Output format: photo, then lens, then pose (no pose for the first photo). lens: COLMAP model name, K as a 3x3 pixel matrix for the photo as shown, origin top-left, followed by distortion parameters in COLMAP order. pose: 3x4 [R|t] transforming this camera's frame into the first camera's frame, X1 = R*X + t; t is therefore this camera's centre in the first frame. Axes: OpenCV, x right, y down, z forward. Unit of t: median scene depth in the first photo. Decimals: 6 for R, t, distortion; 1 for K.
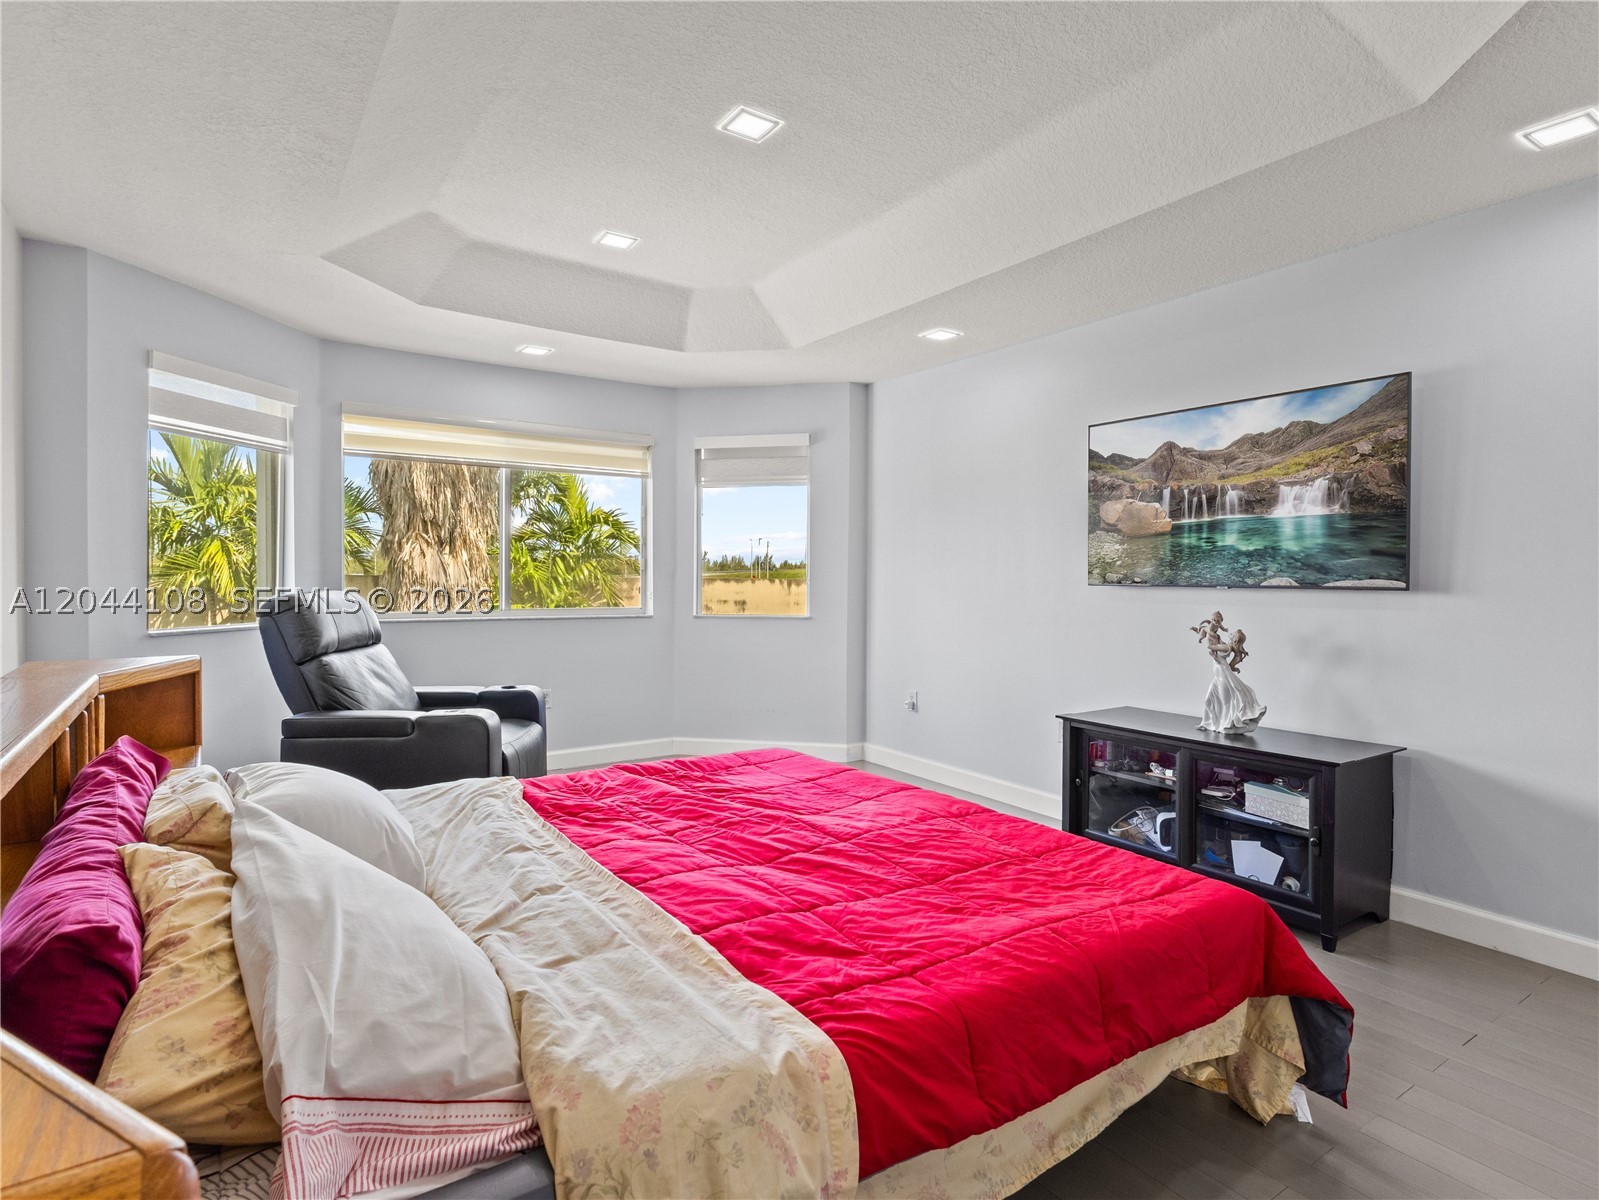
lens RADIAL K [[836.7, 0, 802.5], [0, 836.7, 600.6], [0, 0, 1]] dist [0.001375, 0.002546]
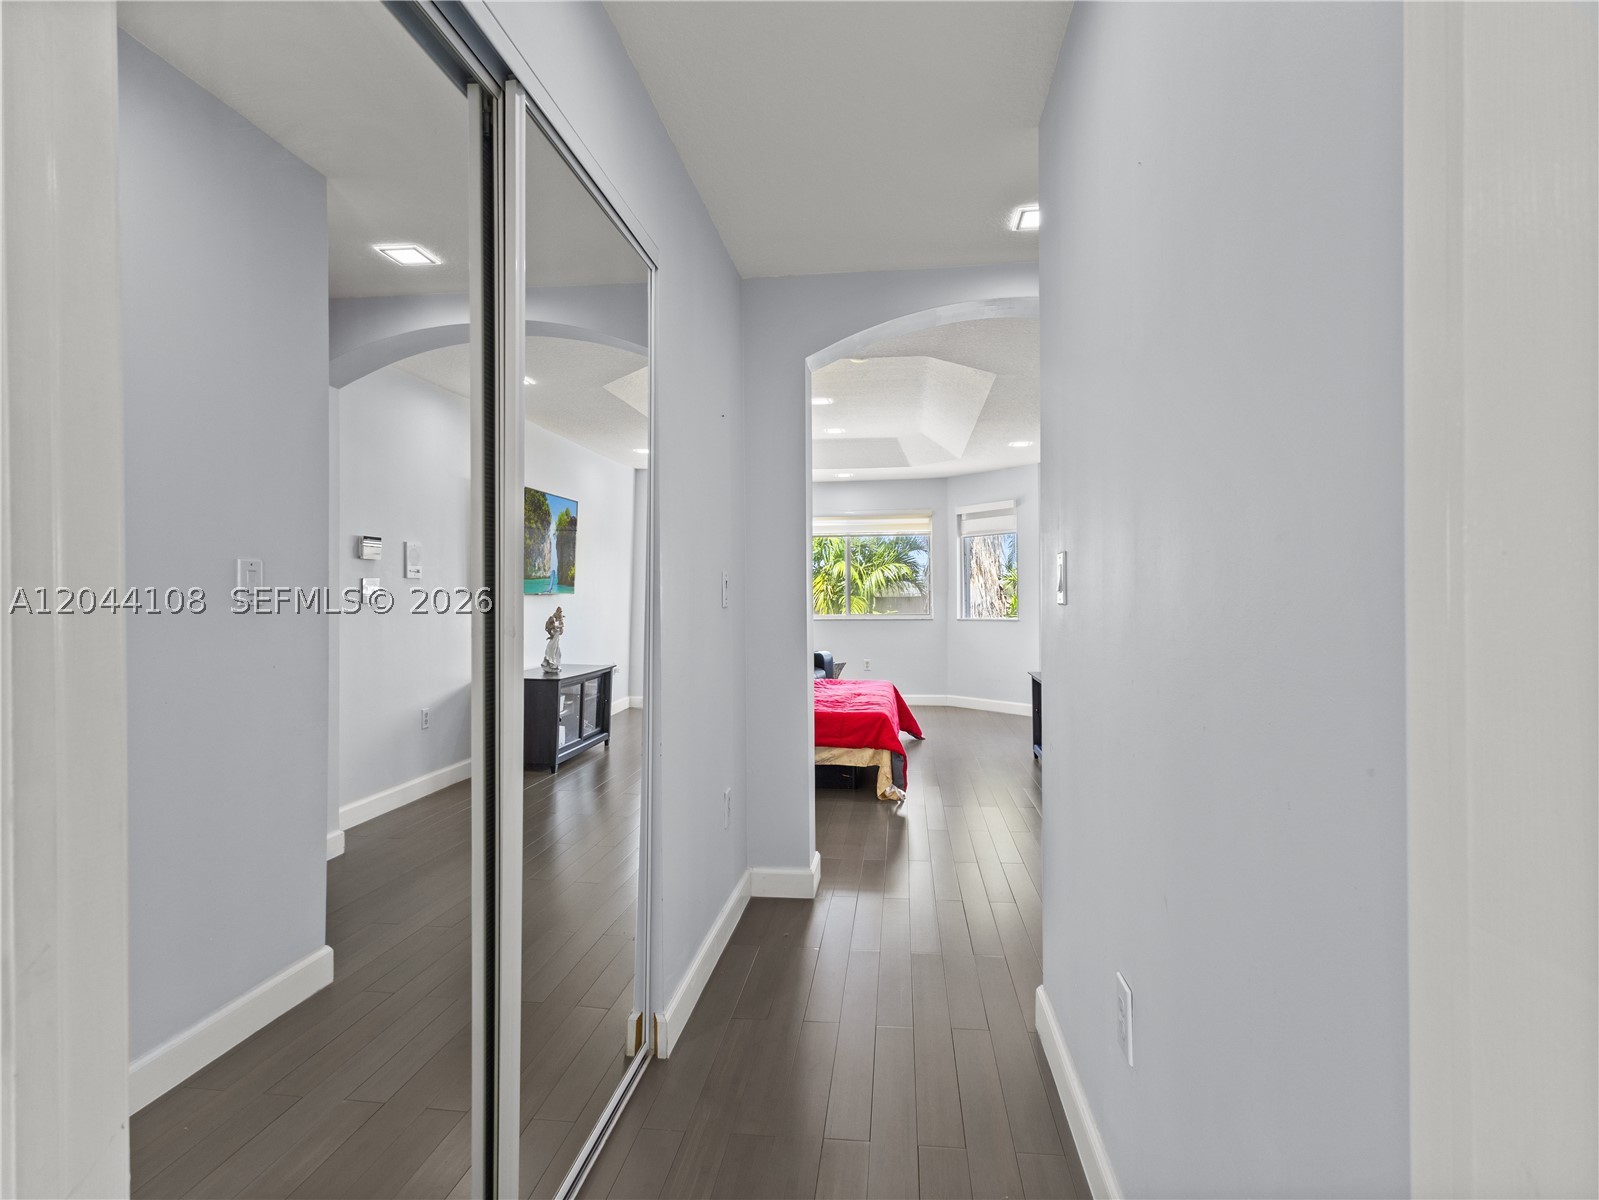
lens RADIAL K [[836.7, 0, 802.5], [0, 836.7, 600.6], [0, 0, 1]] dist [0.001375, 0.002546]
pose [[0.743002, -0.009591, -0.669220, 0.738627], [-0.006834, 0.999736, -0.021915, 0.021446], [0.669254, 0.020857, 0.742741, -0.394038]]
